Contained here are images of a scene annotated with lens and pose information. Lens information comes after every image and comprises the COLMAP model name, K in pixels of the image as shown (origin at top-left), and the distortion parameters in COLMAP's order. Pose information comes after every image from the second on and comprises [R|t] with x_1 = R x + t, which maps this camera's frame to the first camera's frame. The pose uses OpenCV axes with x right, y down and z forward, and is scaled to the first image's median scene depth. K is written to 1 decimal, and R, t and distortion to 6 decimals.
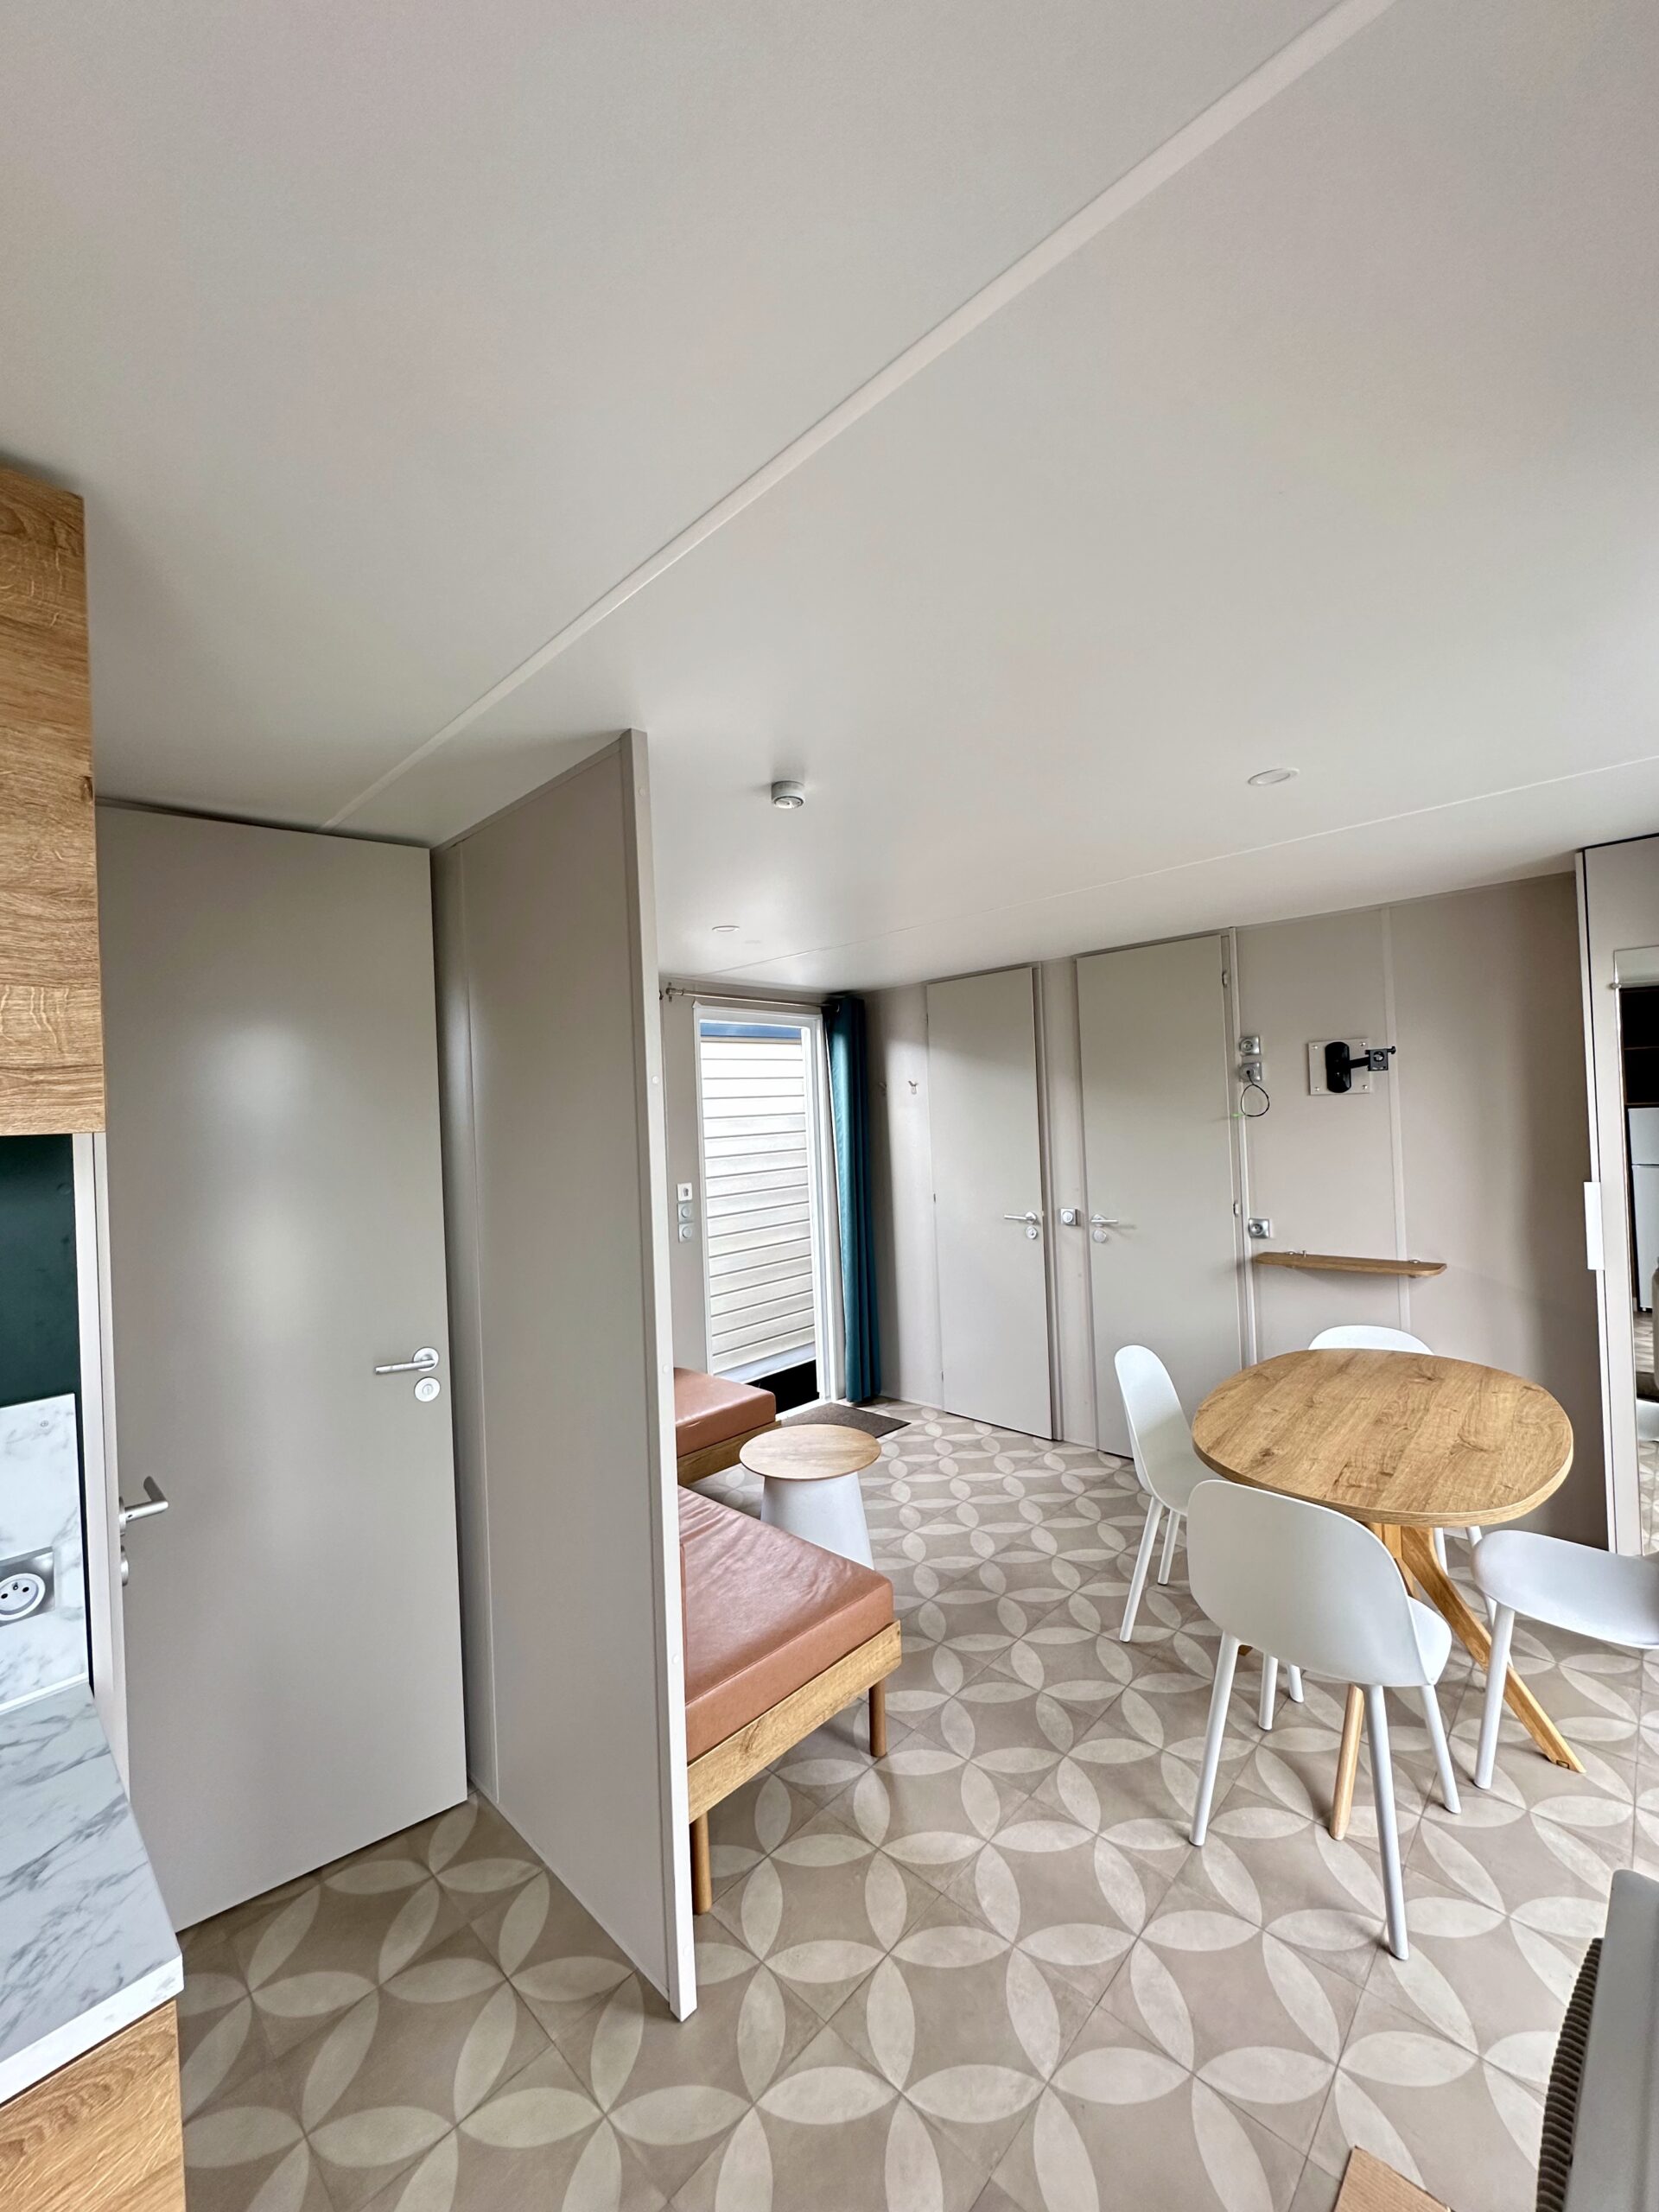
lens RADIAL K [[881.2, 0, 824.3], [0, 881.2, 1102.8], [0, 0, 1]] dist [-0.002743, 0.000858]
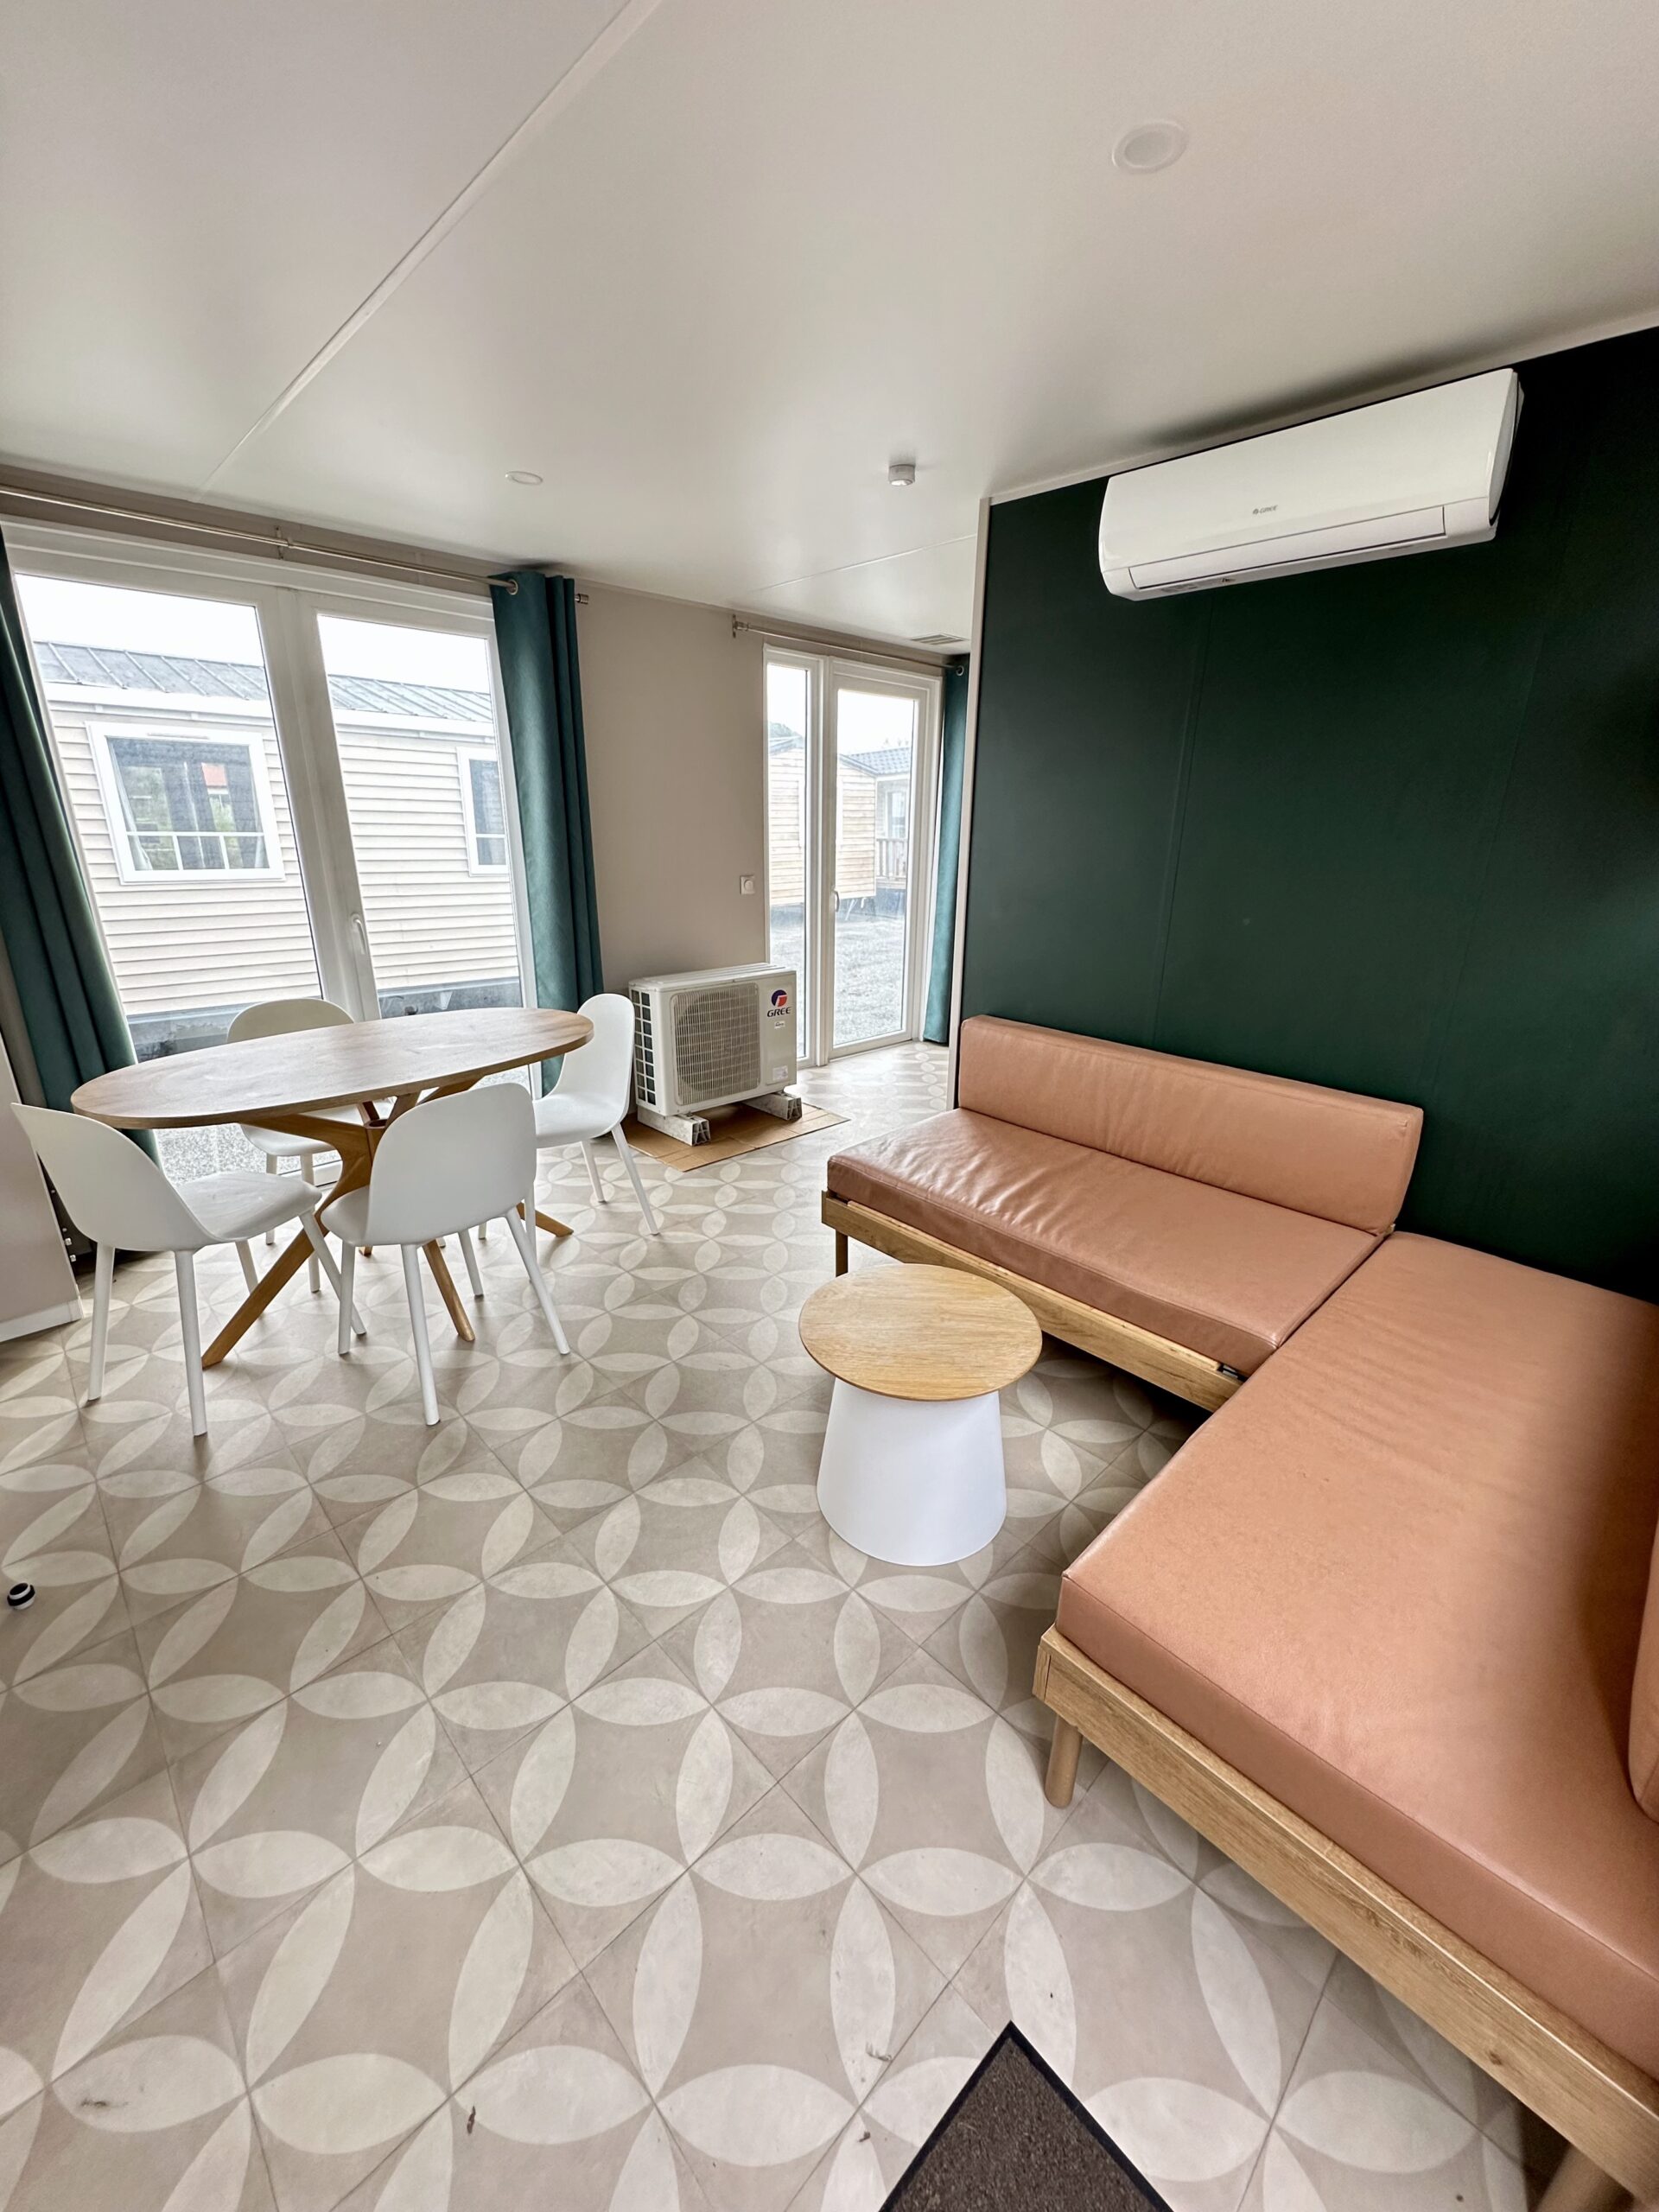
lens RADIAL K [[881.2, 0, 827.3], [0, 881.2, 1105.3], [0, 0, 1]] dist [-0.002743, 0.000858]
pose [[-0.998931, 0.016987, 0.042984, 0.016366], [0.029650, 0.948952, 0.314023, 0.063360], [-0.035456, 0.314962, -0.948442, 1.356686]]
